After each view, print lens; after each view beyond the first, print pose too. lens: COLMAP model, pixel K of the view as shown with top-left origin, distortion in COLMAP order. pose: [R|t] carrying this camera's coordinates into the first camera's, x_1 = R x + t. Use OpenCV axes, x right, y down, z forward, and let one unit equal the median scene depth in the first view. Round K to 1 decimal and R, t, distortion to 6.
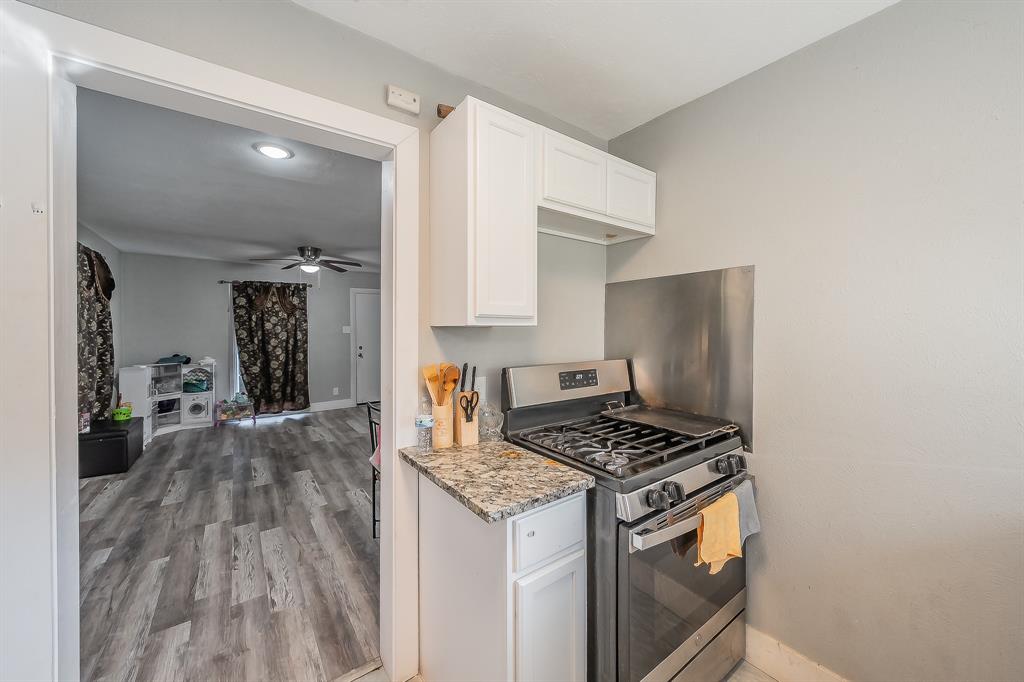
lens RADIAL K [[386.5, 0, 512.0], [0, 386.5, 341.0], [0, 0, 1]] dist [0.000824, -0.000094]
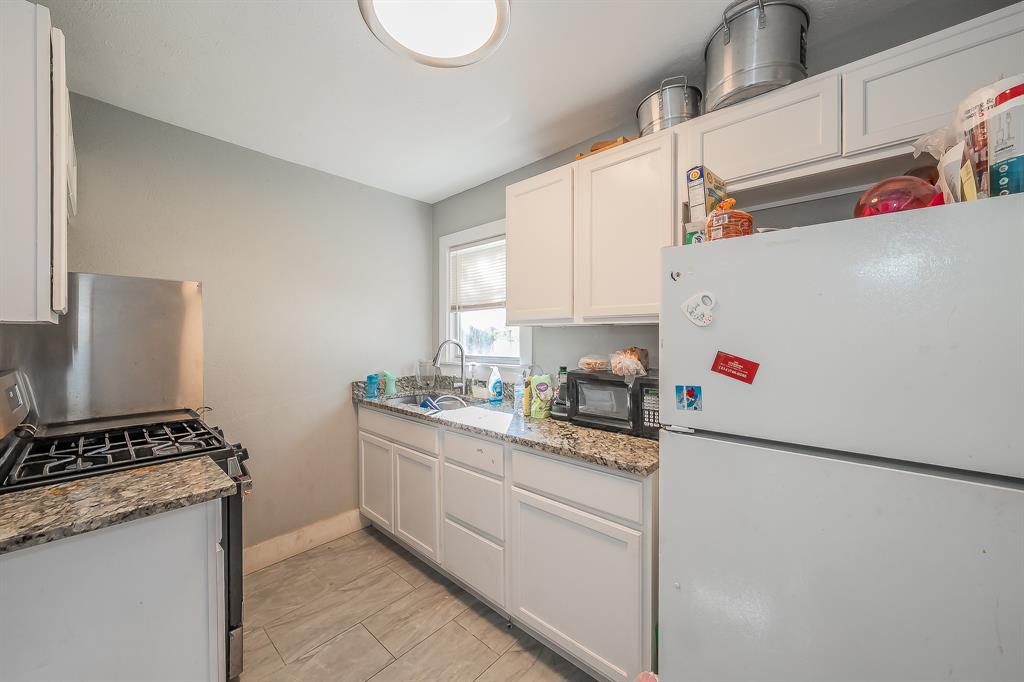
lens RADIAL K [[379.4, 0, 505.0], [0, 379.4, 338.4], [0, 0, 1]] dist [-0.001958, -0.000249]
pose [[-0.202964, -0.000452, 0.979186, -0.224804], [0.031678, 0.999473, 0.007028, 0.003184], [-0.978674, 0.032445, -0.202843, 0.069120]]
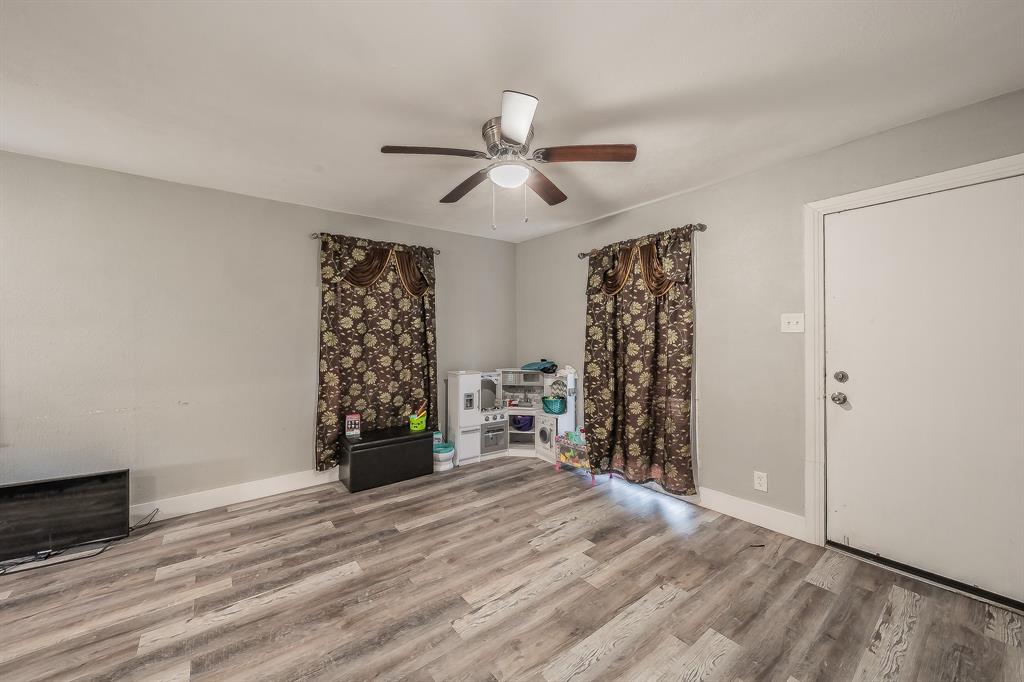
lens RADIAL K [[379.4, 0, 505.0], [0, 379.4, 338.4], [0, 0, 1]] dist [-0.001958, -0.000249]
pose [[0.034763, 0.012613, -0.999316, -0.098460], [-0.023780, 0.999648, 0.011790, -0.015052], [0.999113, 0.023354, 0.035051, 0.862790]]
